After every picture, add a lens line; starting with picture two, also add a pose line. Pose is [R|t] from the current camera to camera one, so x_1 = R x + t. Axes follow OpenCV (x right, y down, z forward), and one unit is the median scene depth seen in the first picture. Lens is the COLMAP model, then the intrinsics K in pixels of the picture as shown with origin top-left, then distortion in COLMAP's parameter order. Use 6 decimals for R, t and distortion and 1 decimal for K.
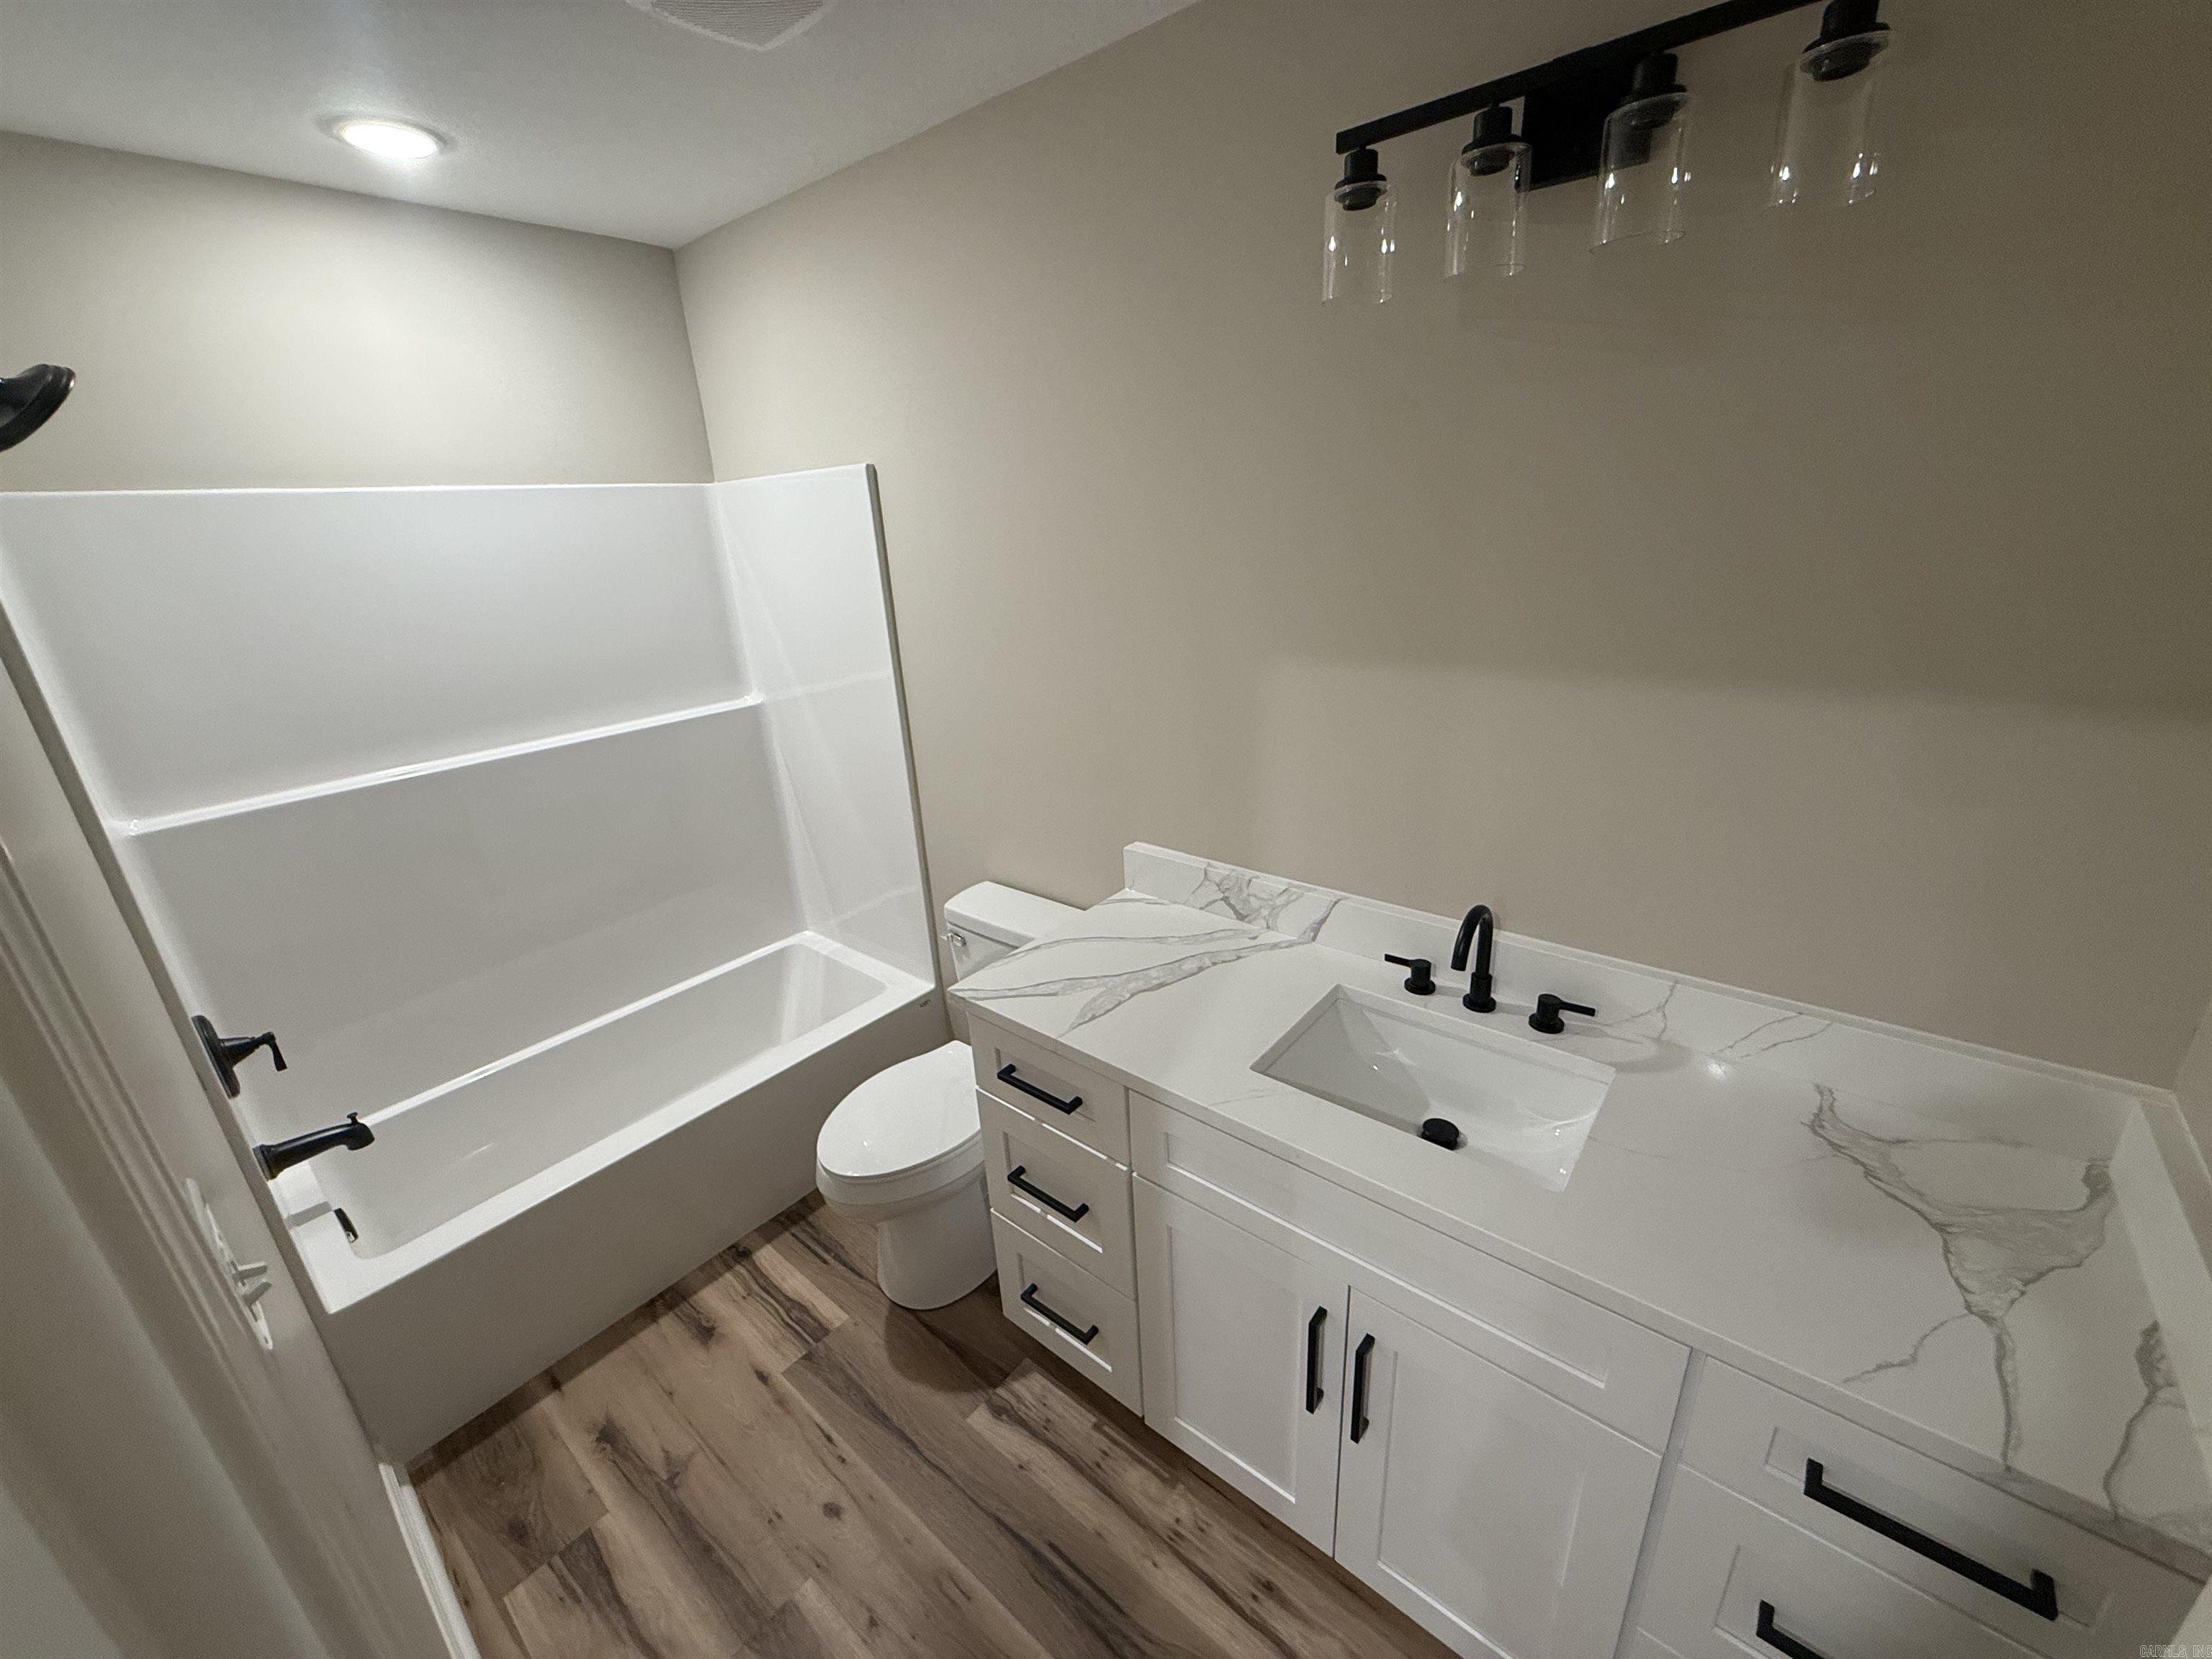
lens RADIAL K [[880.8, 0, 1100.3], [0, 880.8, 830.2], [0, 0, 1]] dist [-0.000421, -0.000181]
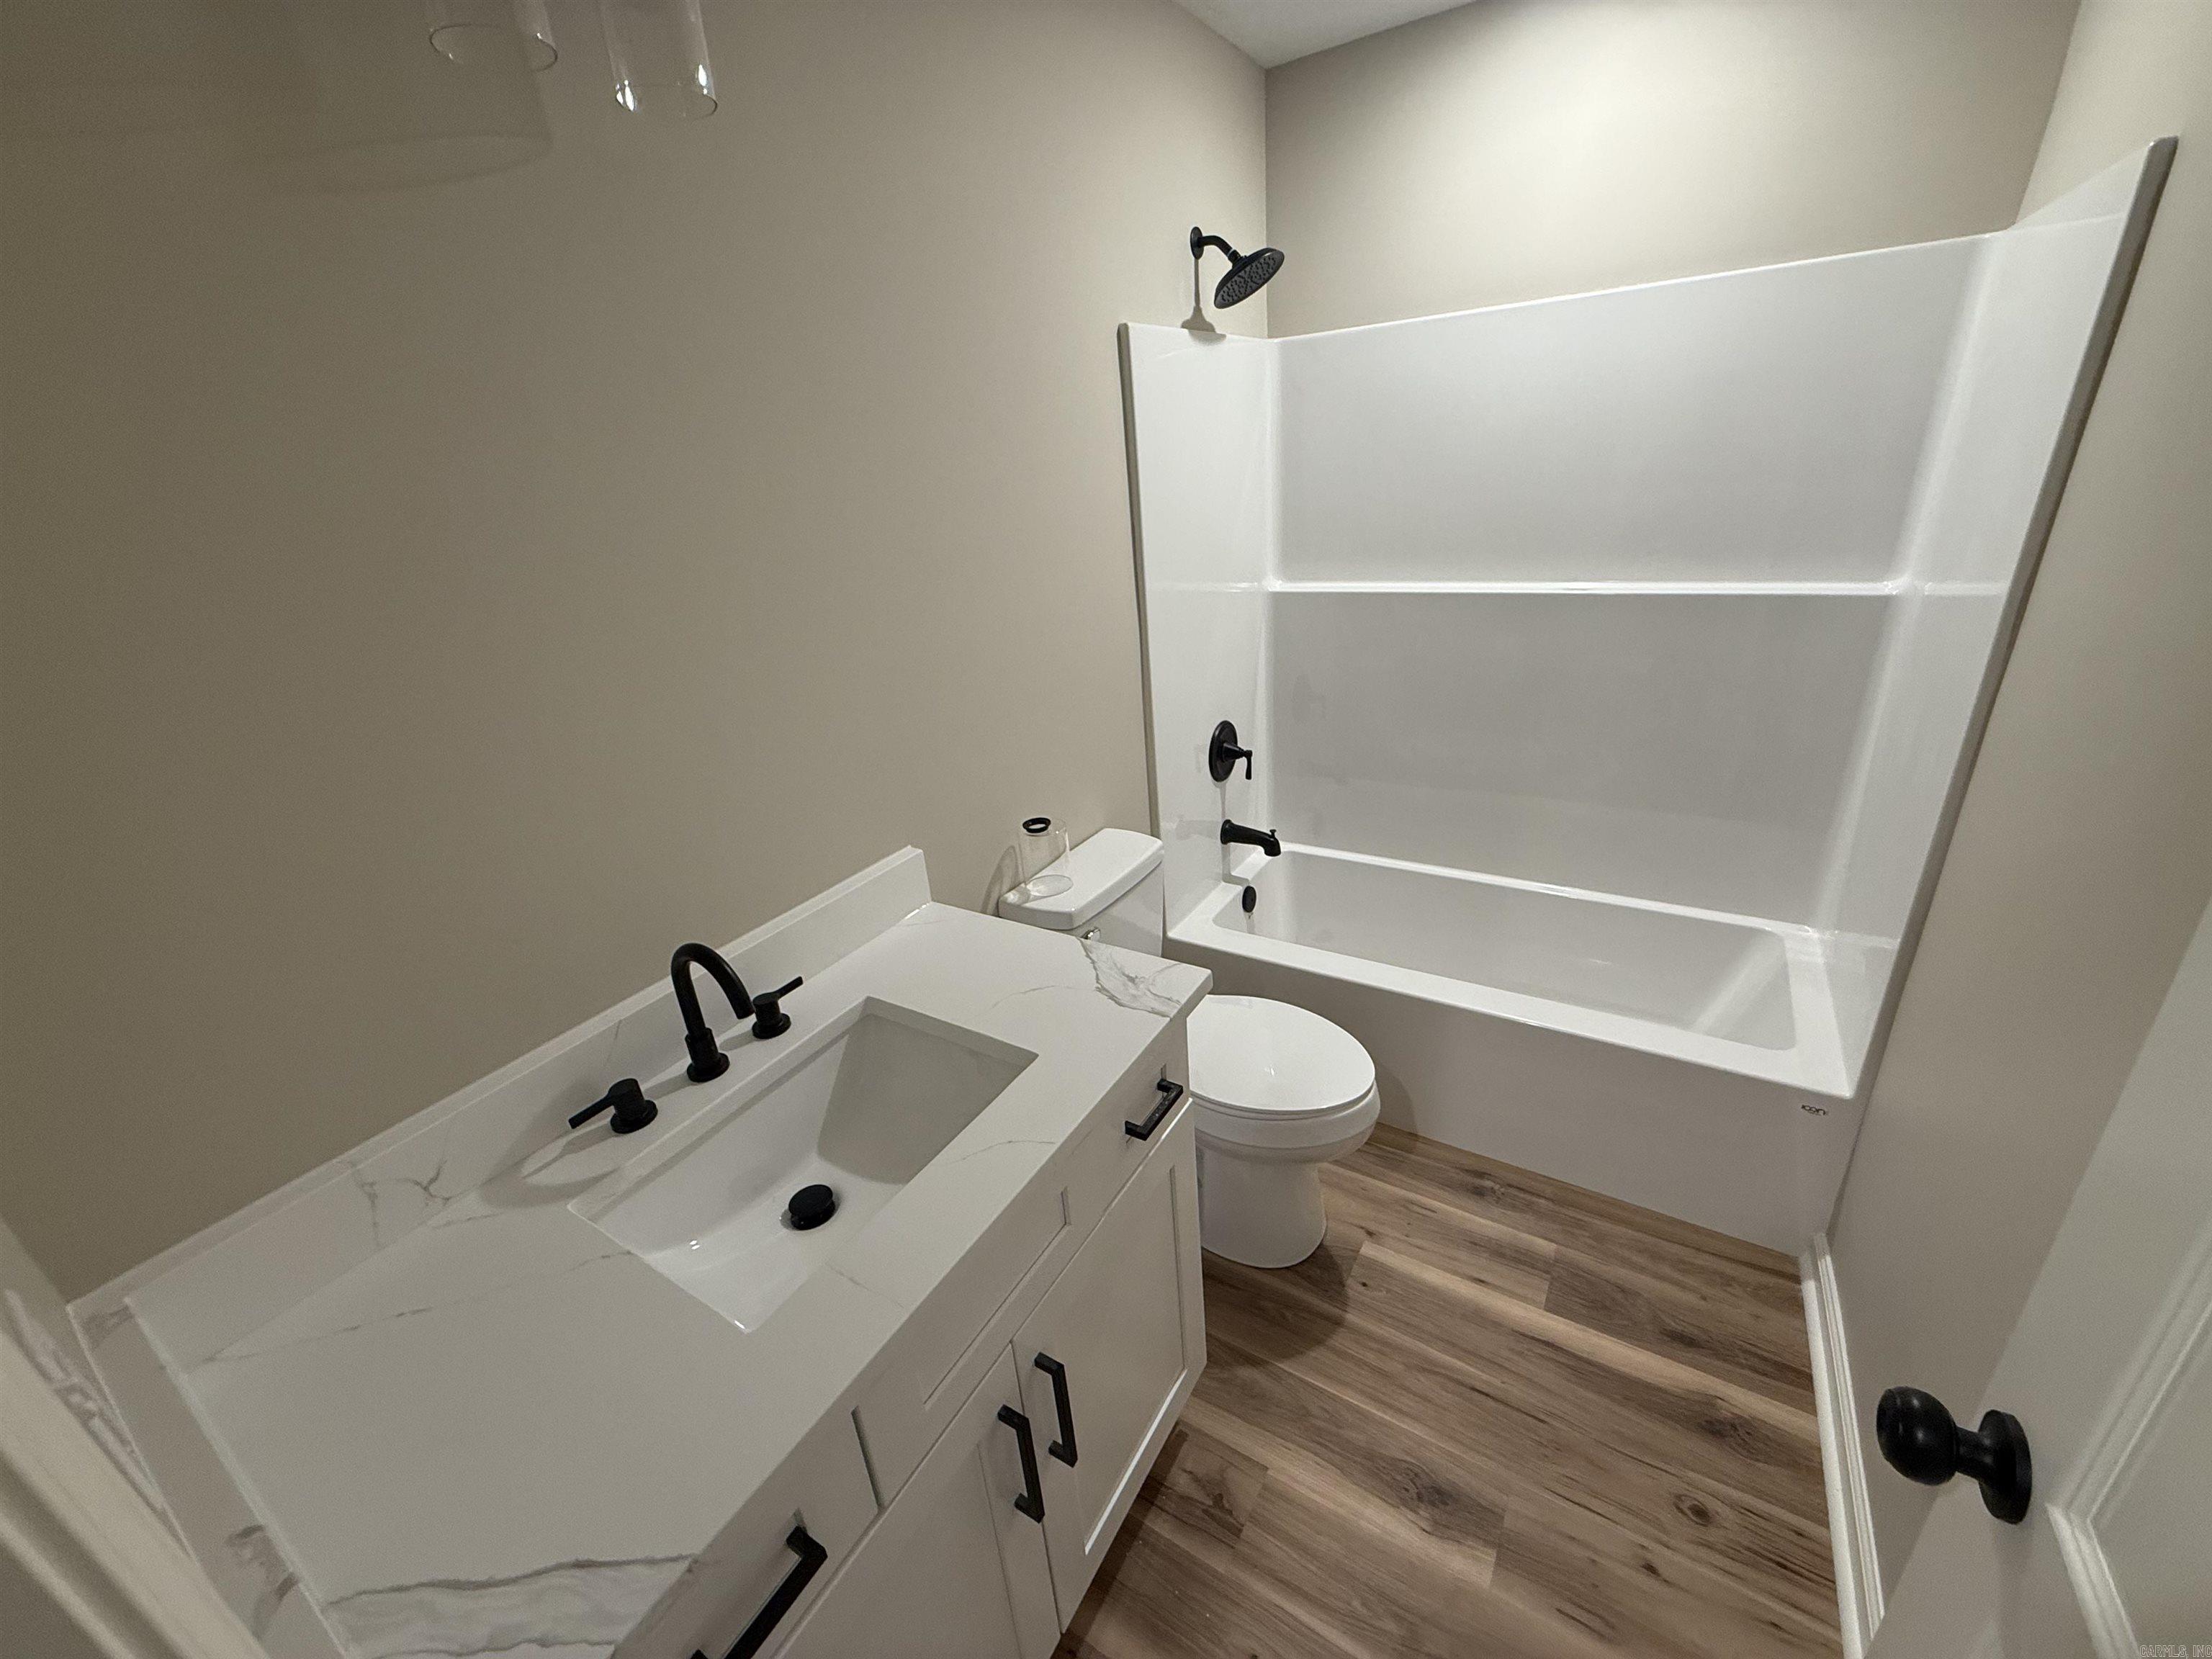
lens RADIAL K [[880.8, 0, 1099.3], [0, 880.8, 830.2], [0, 0, 1]] dist [-0.000421, -0.000181]
pose [[0.135570, 0.426935, -0.894062, 0.236482], [-0.264850, 0.885170, 0.382529, -0.093259], [0.954712, 0.184933, 0.233076, 0.348926]]
